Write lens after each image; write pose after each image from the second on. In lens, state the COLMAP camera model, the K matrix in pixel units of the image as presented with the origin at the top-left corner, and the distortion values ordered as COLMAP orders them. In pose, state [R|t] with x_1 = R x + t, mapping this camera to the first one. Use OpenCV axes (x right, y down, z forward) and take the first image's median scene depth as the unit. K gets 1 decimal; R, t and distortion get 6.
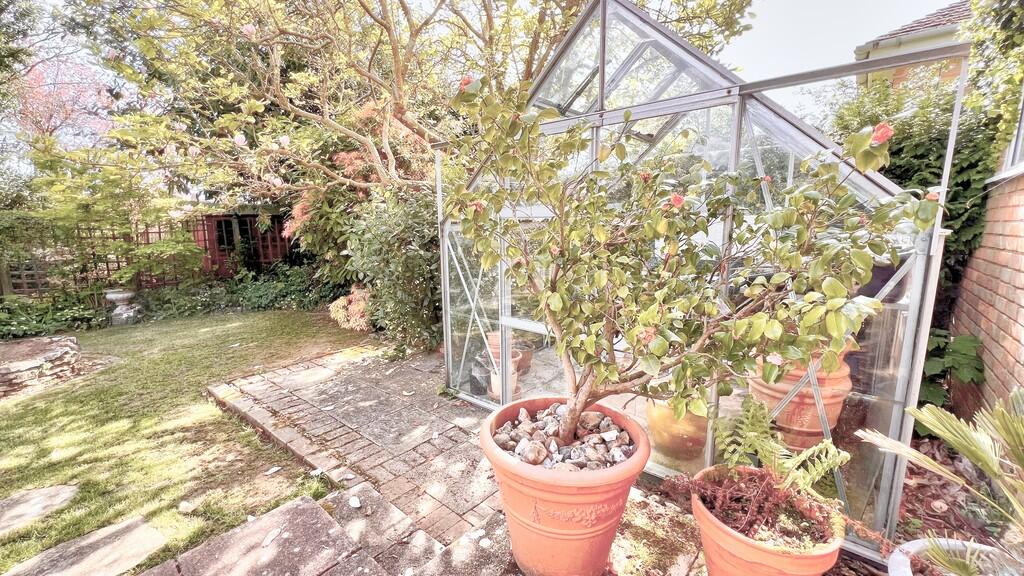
lens RADIAL K [[408.6, 0, 510.9], [0, 408.6, 285.8], [0, 0, 1]] dist [-0.001900, -0.000198]
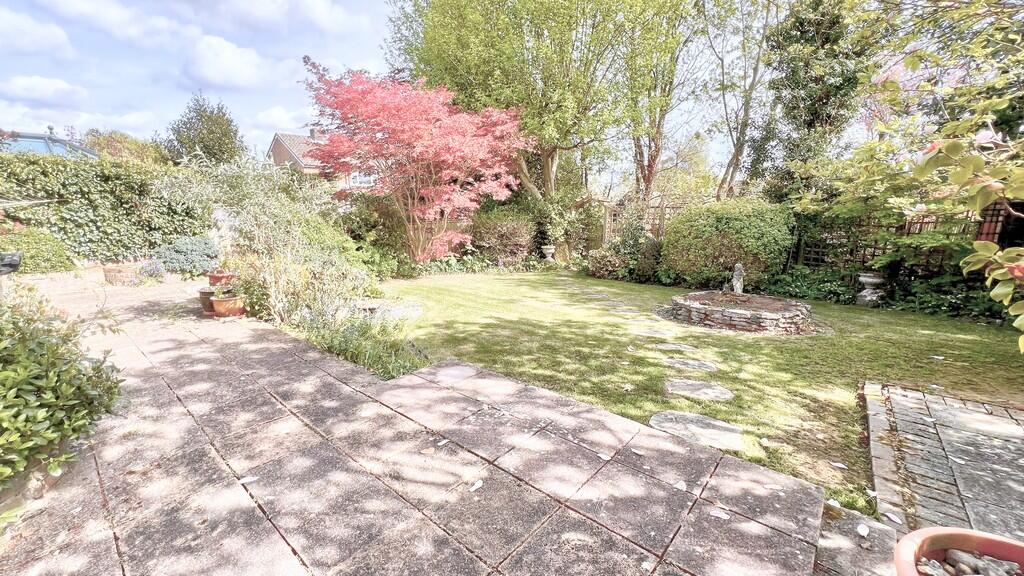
lens RADIAL K [[408.6, 0, 512.3], [0, 408.6, 288.4], [0, 0, 1]] dist [-0.001900, -0.000198]
pose [[0.005347, 0.200211, -0.979738, 0.339188], [-0.144343, 0.969646, 0.197361, -0.086074], [0.989513, 0.140363, 0.034084, 0.018101]]
